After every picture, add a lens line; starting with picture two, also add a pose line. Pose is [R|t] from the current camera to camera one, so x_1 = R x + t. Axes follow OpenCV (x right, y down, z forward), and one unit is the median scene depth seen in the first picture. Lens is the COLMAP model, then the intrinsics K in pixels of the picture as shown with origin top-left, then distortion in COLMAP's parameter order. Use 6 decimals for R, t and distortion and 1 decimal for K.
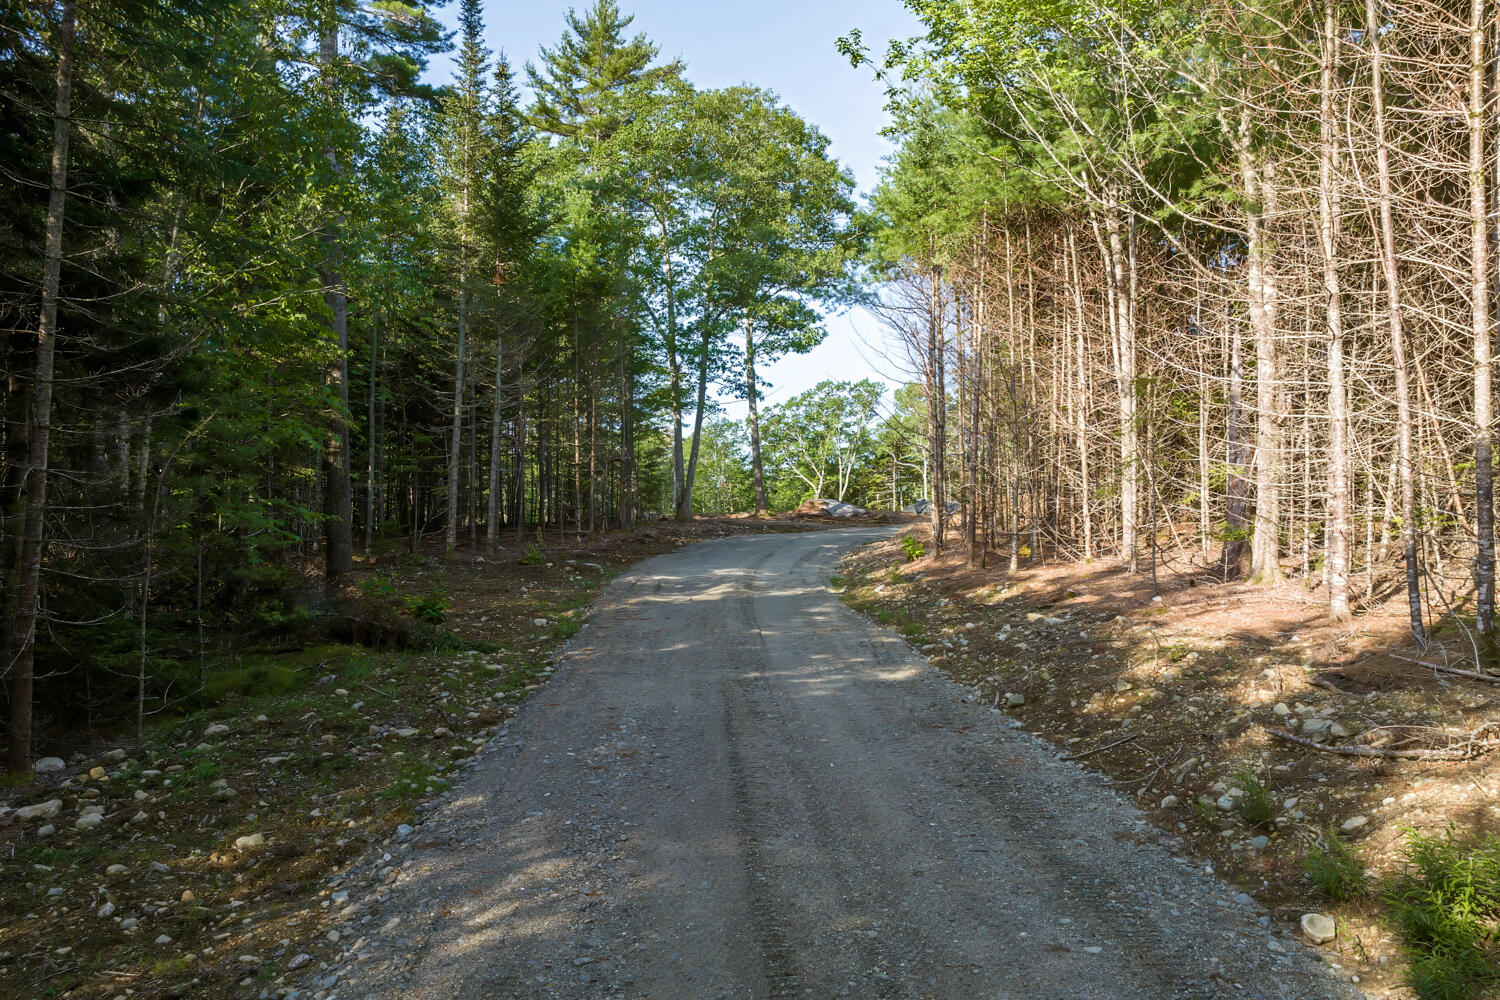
lens RADIAL K [[1178.7, 0, 749.4], [0, 1178.7, 500.2], [0, 0, 1]] dist [-0.032662, -0.005470]
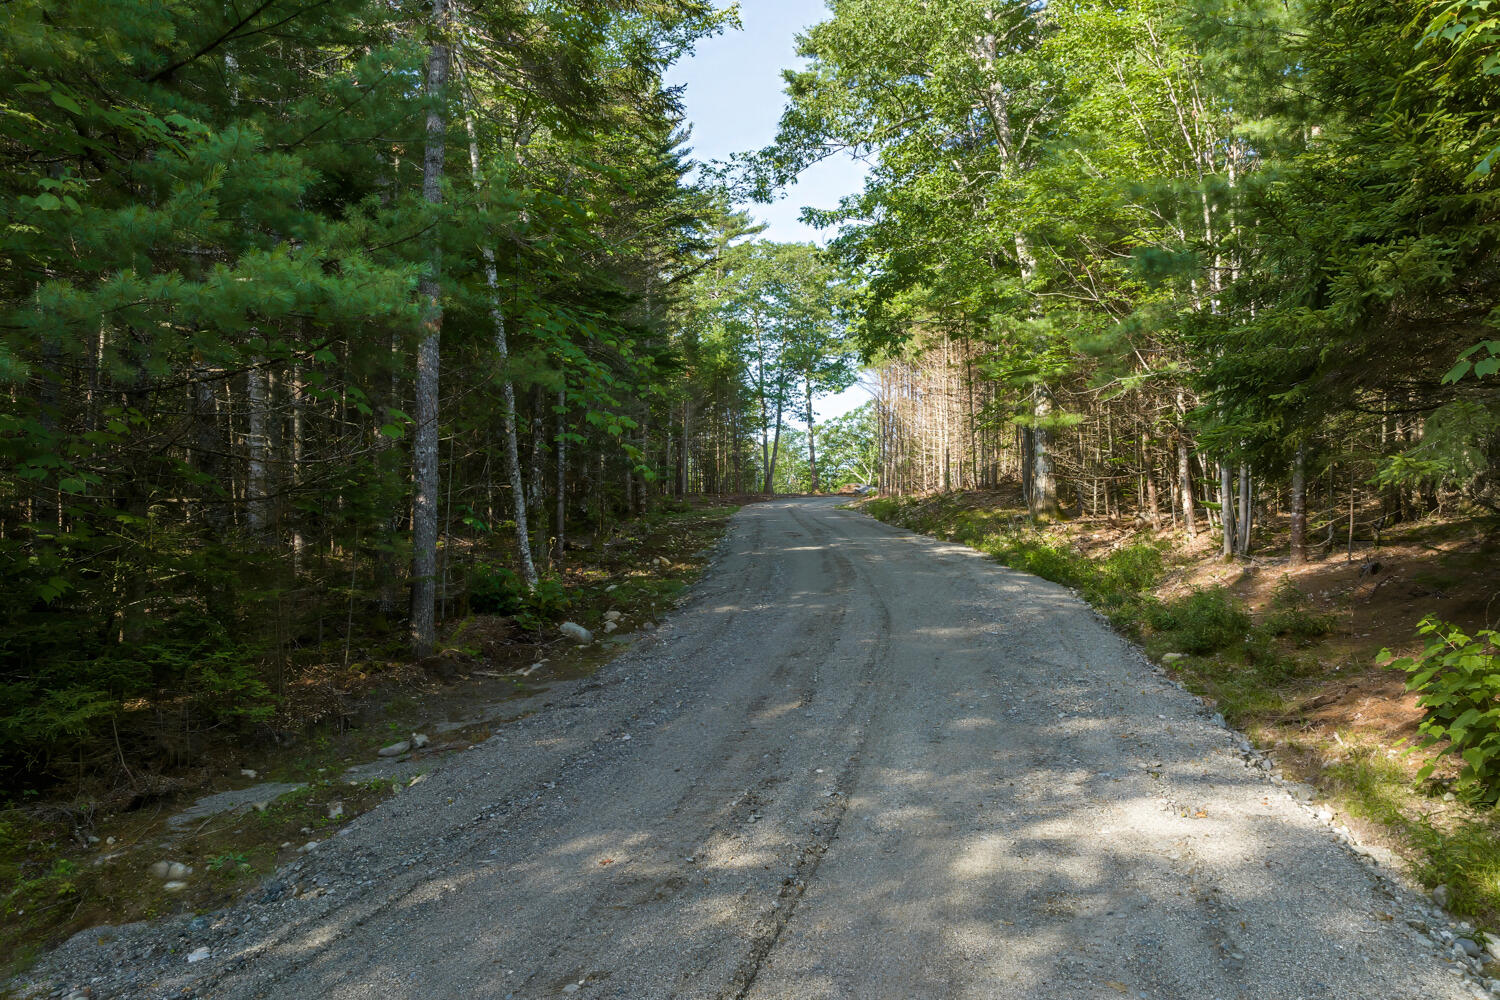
lens RADIAL K [[1178.7, 0, 749.0], [0, 1178.7, 500.0], [0, 0, 1]] dist [-0.032662, -0.005470]
pose [[0.998022, -0.003849, -0.062755, 0.022519], [0.003573, 0.999983, -0.004508, 0.033414], [0.062771, 0.004275, 0.998019, -0.690890]]
